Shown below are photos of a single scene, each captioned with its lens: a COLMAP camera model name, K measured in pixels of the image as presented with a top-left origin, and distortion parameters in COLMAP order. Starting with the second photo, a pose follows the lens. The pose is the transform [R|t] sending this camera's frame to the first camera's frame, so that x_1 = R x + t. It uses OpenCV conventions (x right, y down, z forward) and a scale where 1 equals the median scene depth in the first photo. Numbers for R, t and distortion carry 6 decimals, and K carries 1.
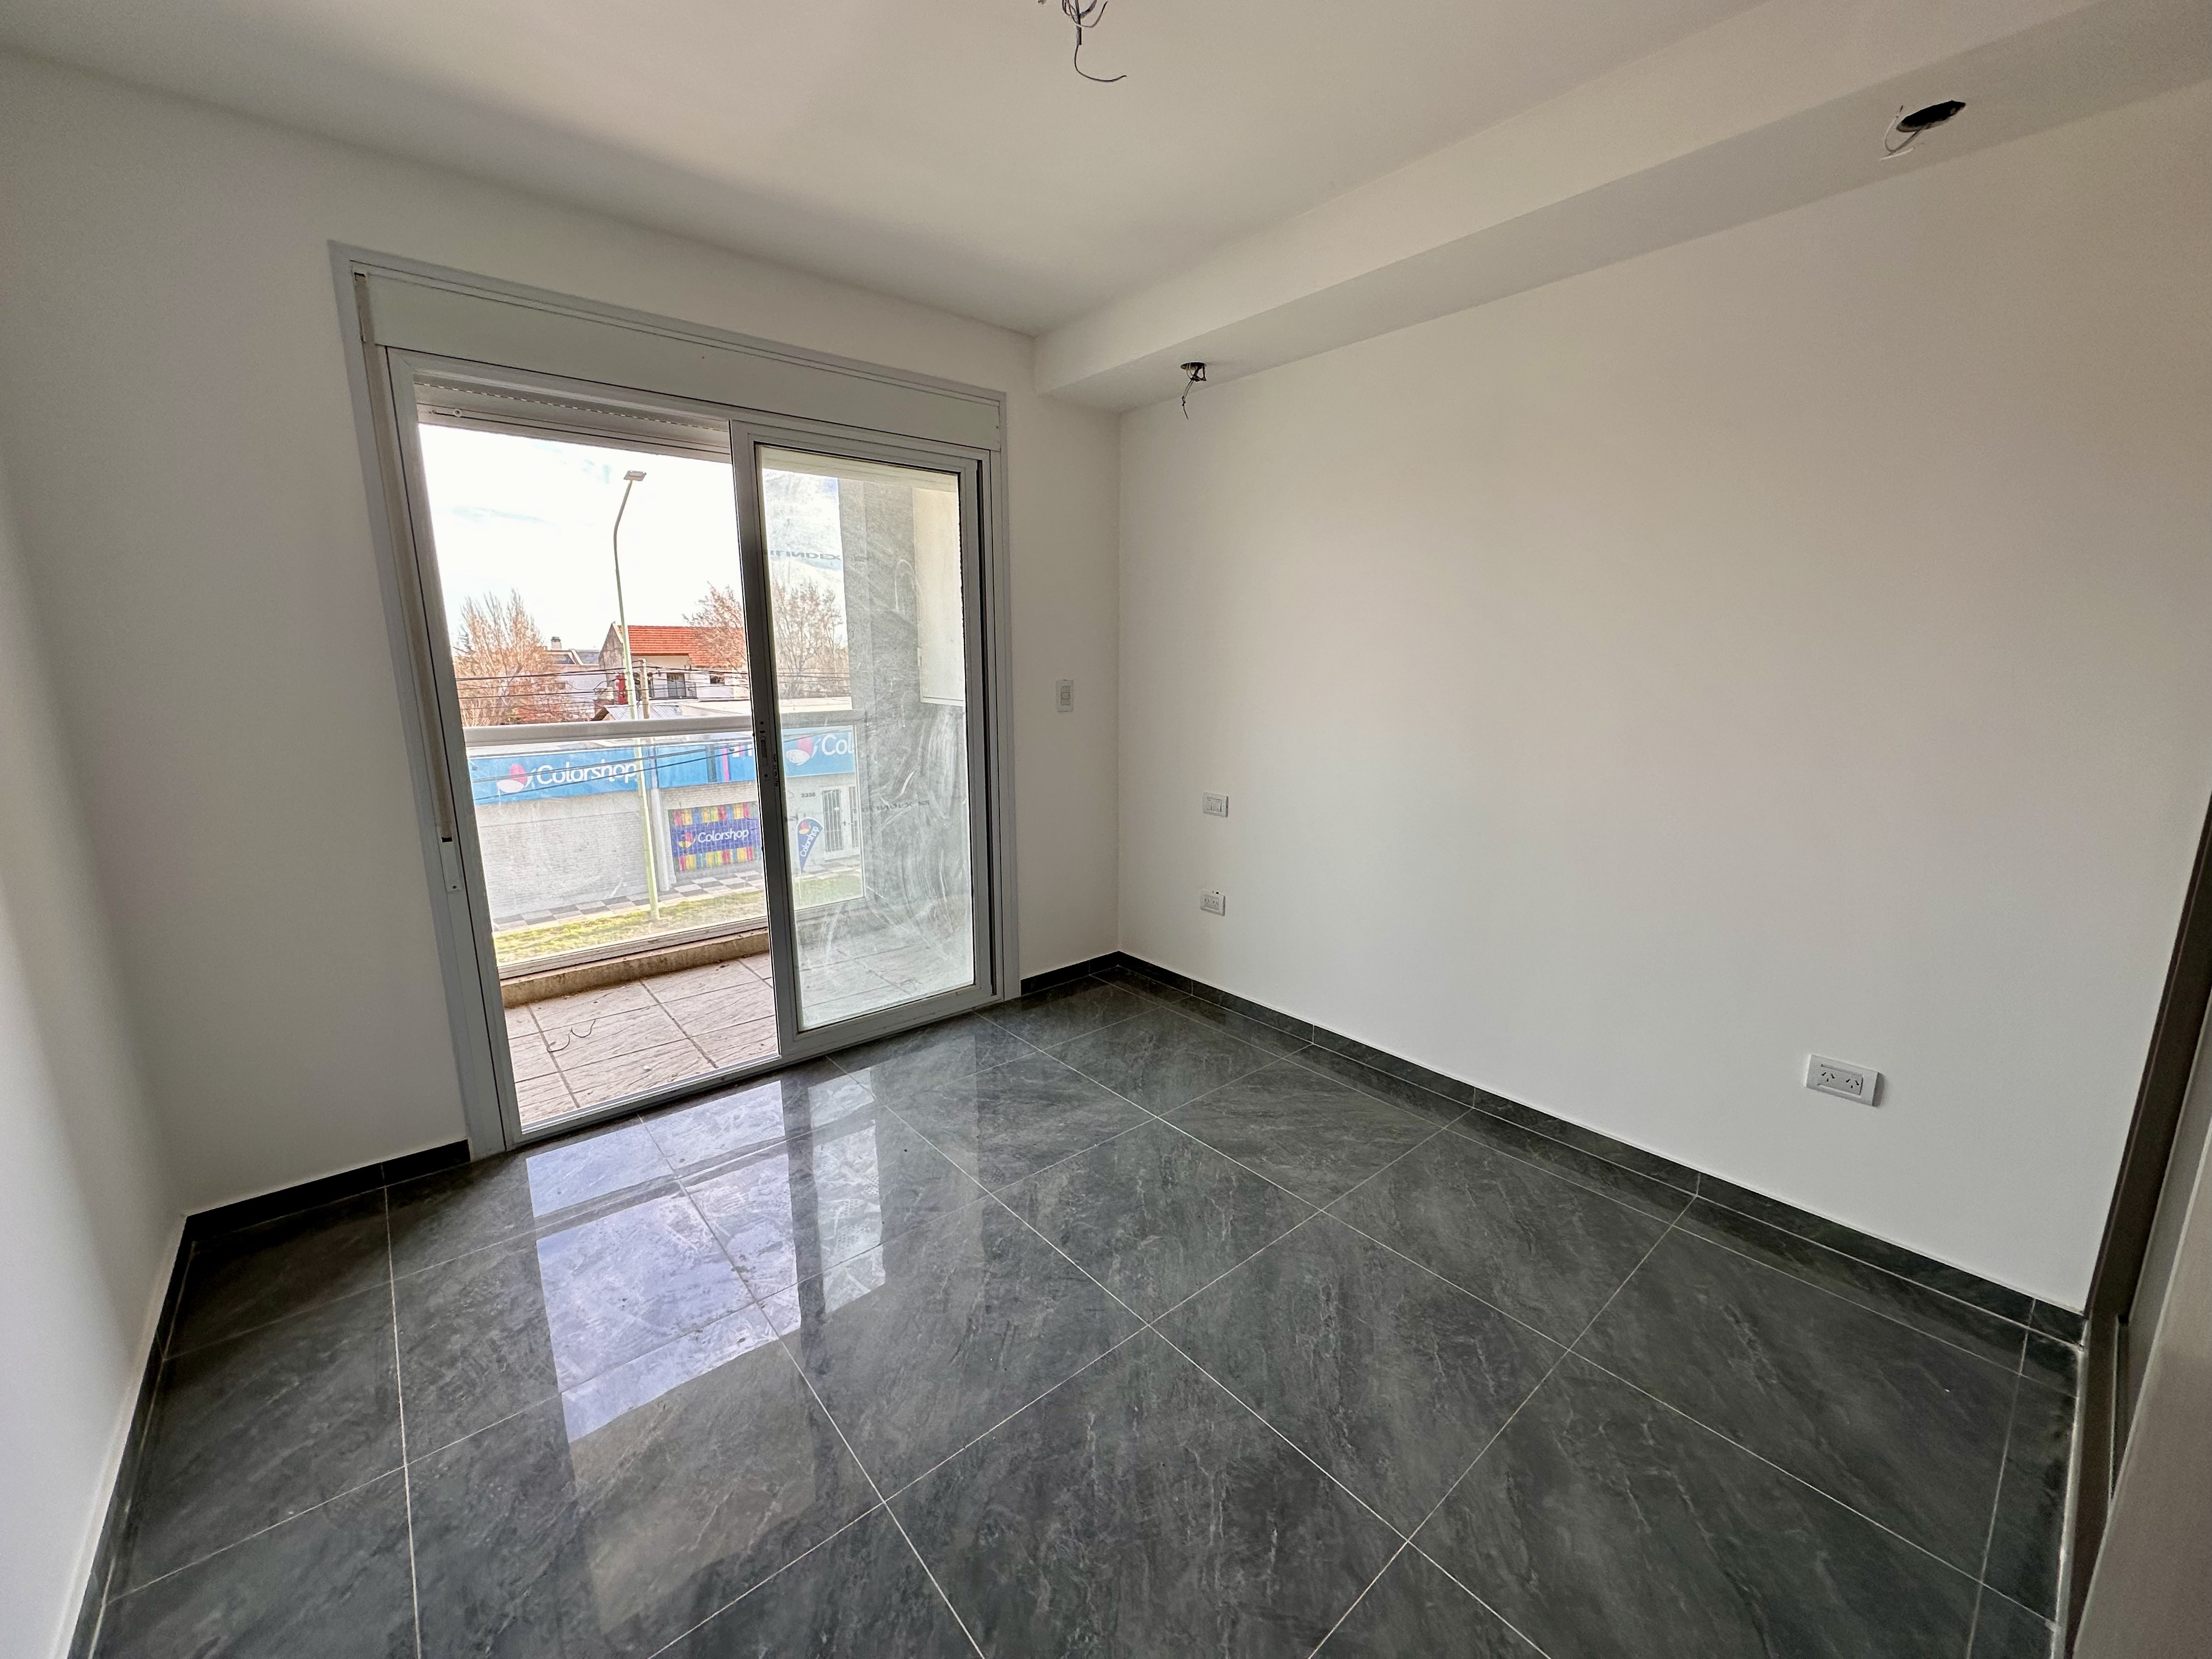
lens RADIAL K [[877.1, 0, 1106.0], [0, 877.1, 829.5], [0, 0, 1]] dist [-0.001654, -0.000528]
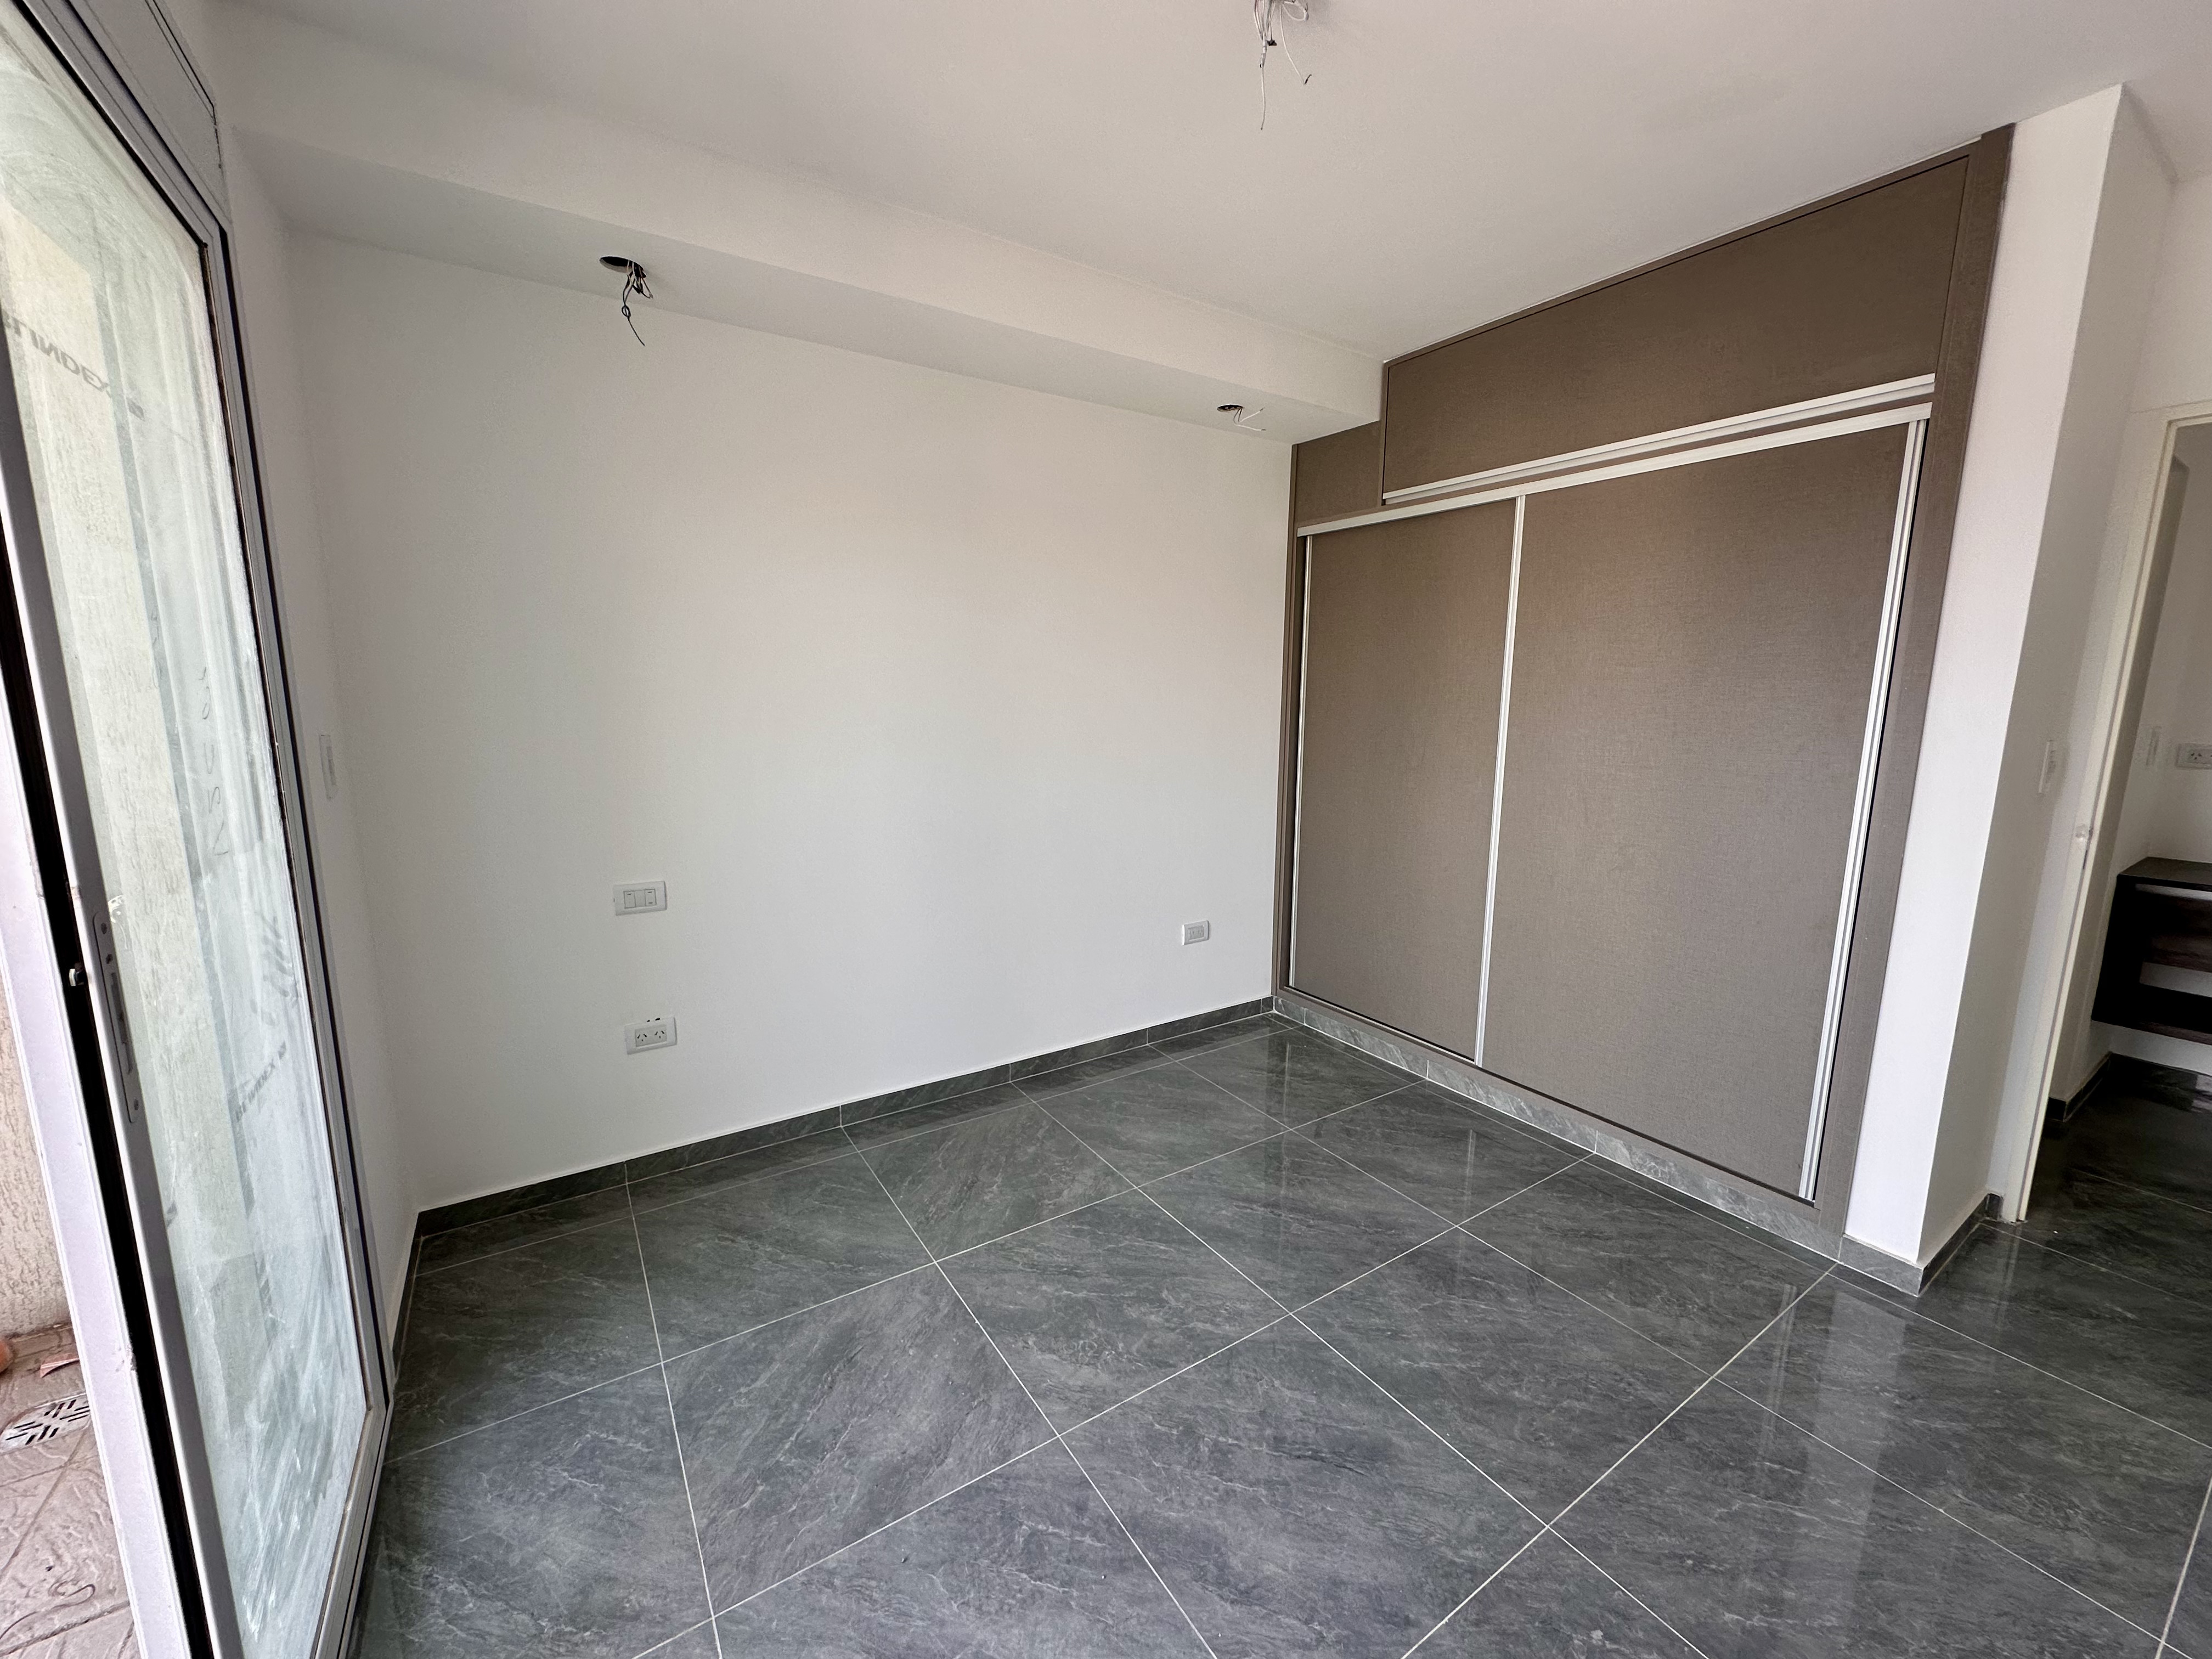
lens RADIAL K [[877.1, 0, 1106.0], [0, 877.1, 829.5], [0, 0, 1]] dist [-0.001654, -0.000528]
pose [[0.124592, -0.158767, 0.979423, -0.831700], [0.186269, 0.973307, 0.134080, -0.175157], [-0.974567, 0.165731, 0.150840, 0.852927]]
